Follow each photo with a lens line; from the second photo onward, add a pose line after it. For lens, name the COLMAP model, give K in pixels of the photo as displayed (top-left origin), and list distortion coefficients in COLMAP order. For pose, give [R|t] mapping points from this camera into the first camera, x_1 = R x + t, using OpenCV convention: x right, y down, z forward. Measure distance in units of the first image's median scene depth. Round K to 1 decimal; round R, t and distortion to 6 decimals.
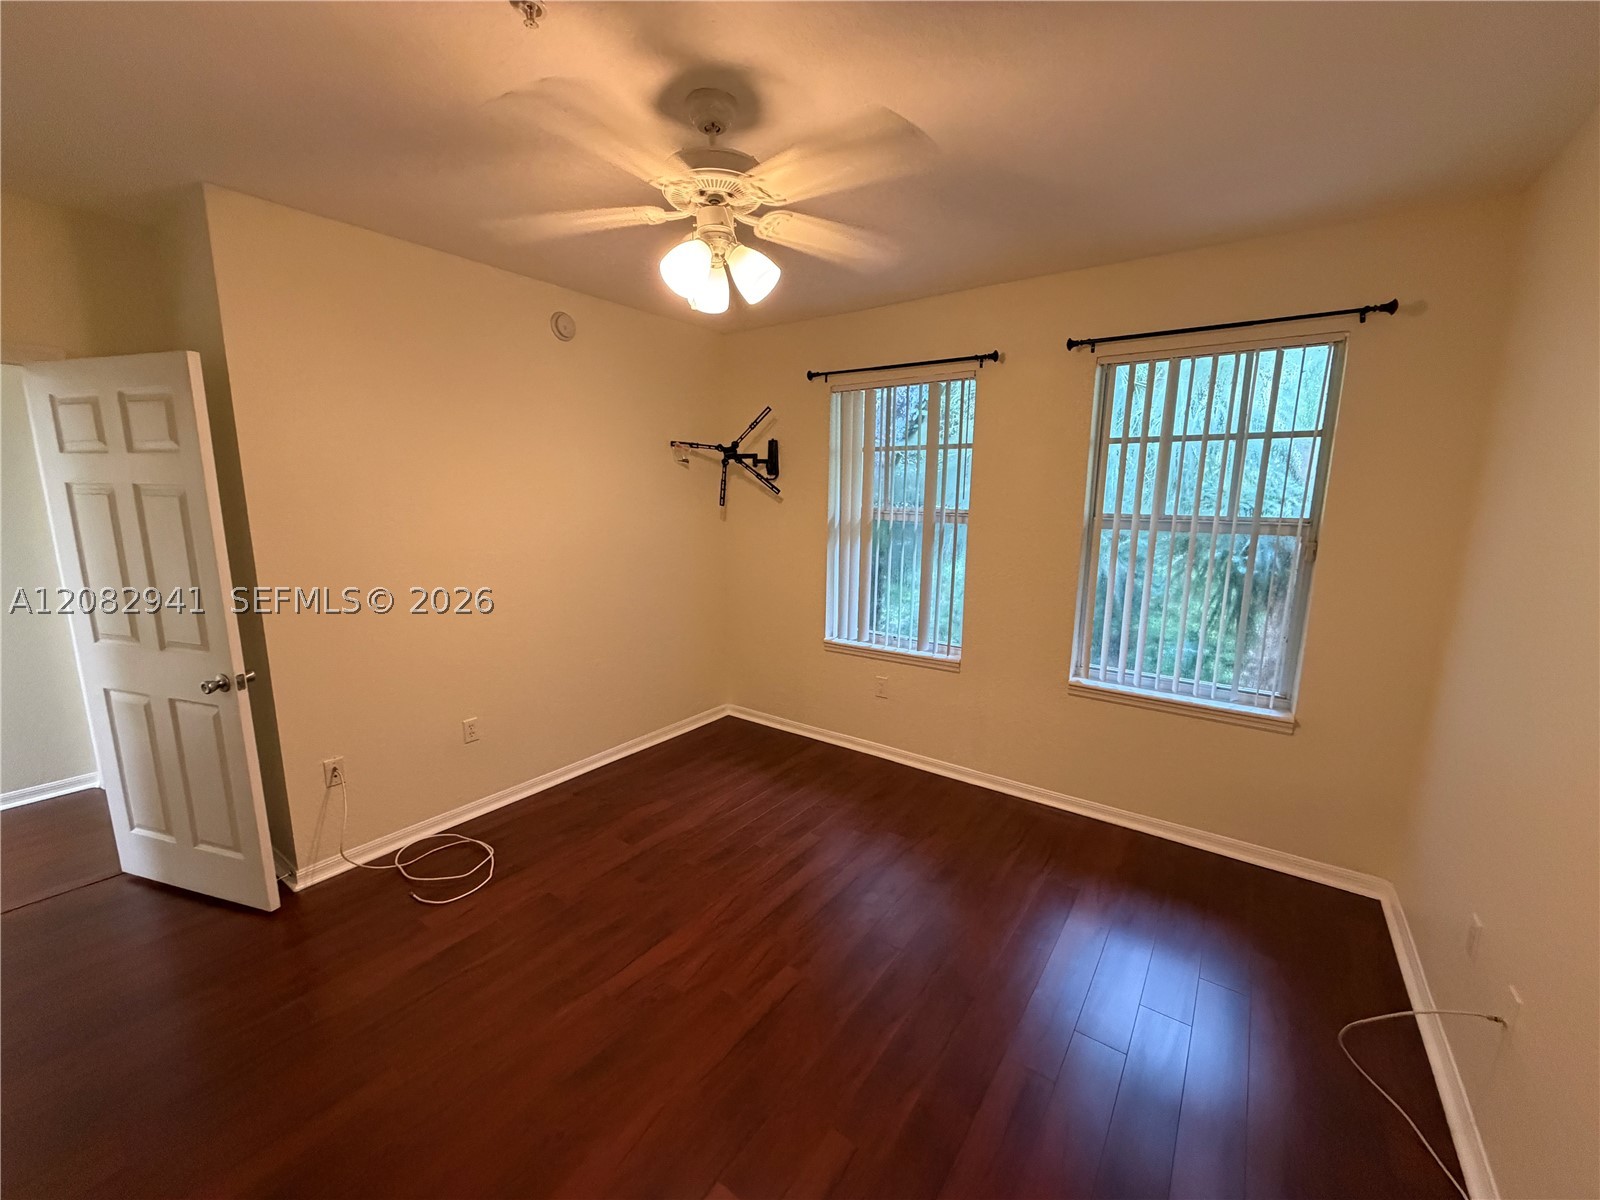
lens RADIAL K [[637.1, 0, 796.1], [0, 637.1, 602.0], [0, 0, 1]] dist [0.001370, 0.000394]
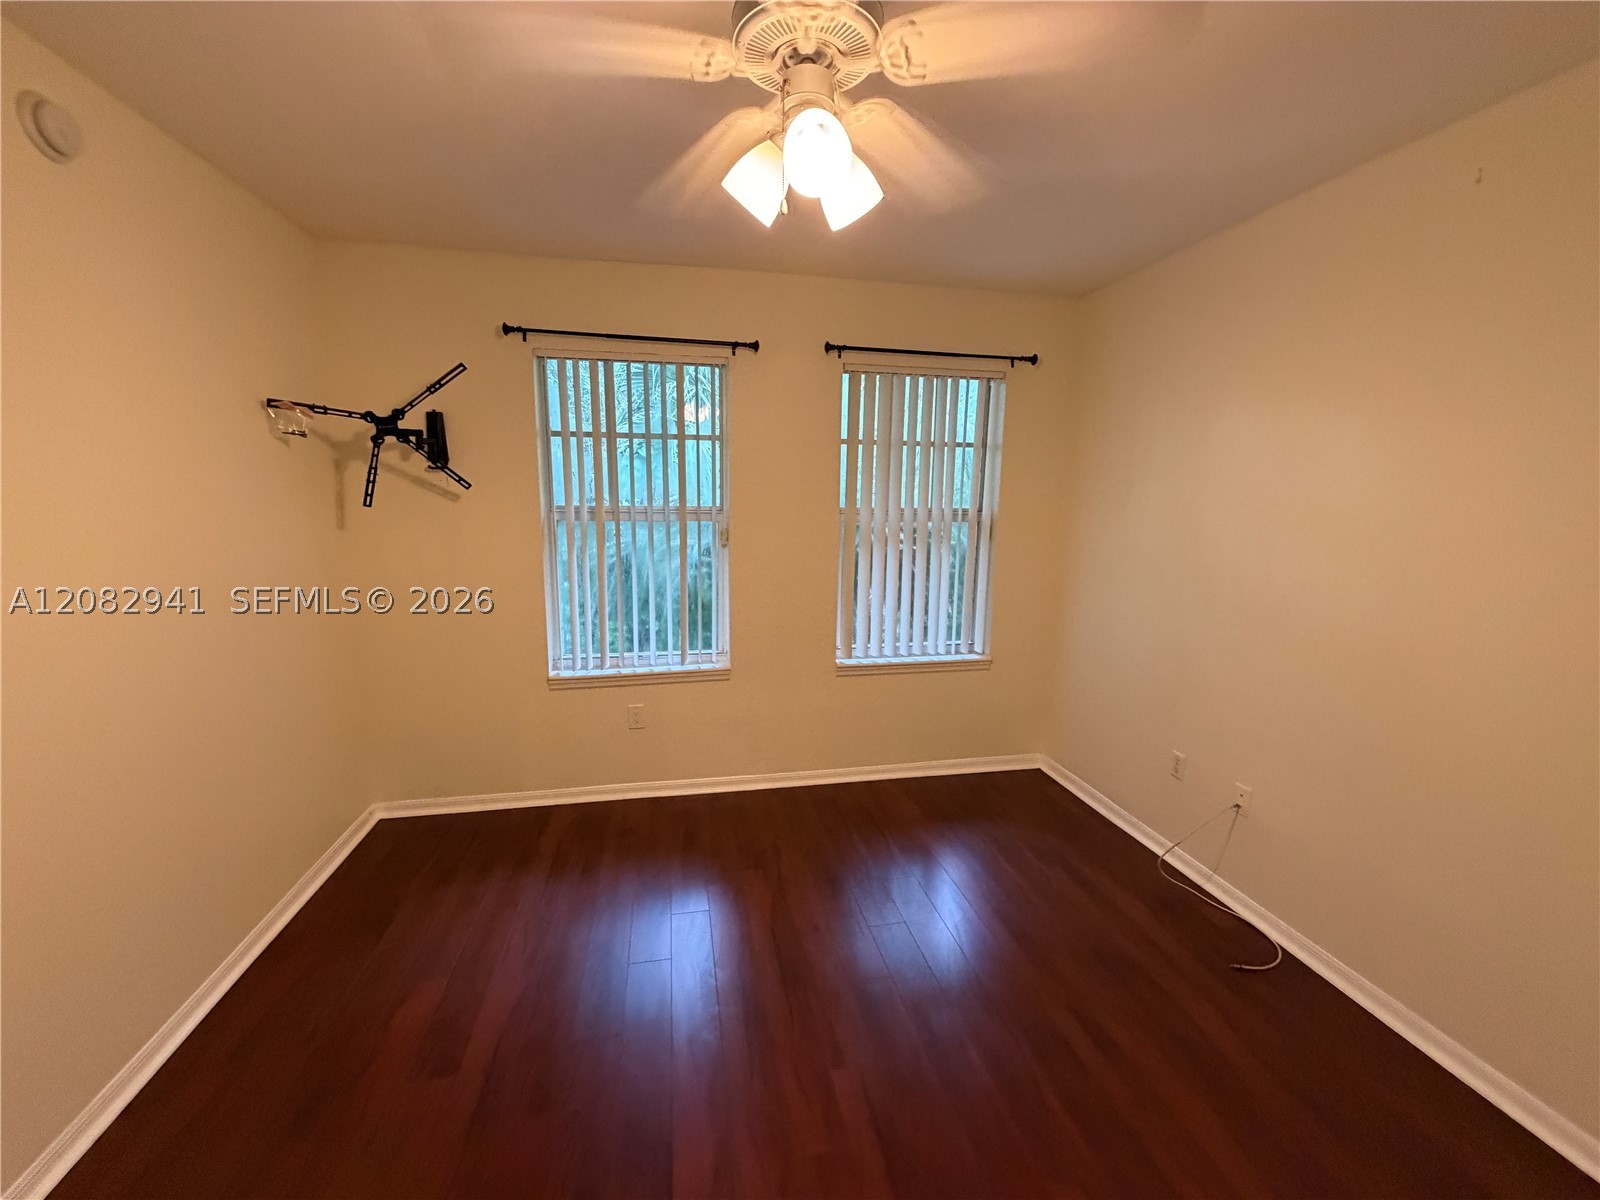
lens RADIAL K [[650.7, 0, 801.3], [0, 650.7, 602.9], [0, 0, 1]] dist [0.001904, 0.000357]
pose [[0.669744, -0.127668, 0.731536, -0.332452], [0.120325, 0.990750, 0.062744, -0.044784], [-0.732779, 0.045999, 0.678910, 0.242401]]
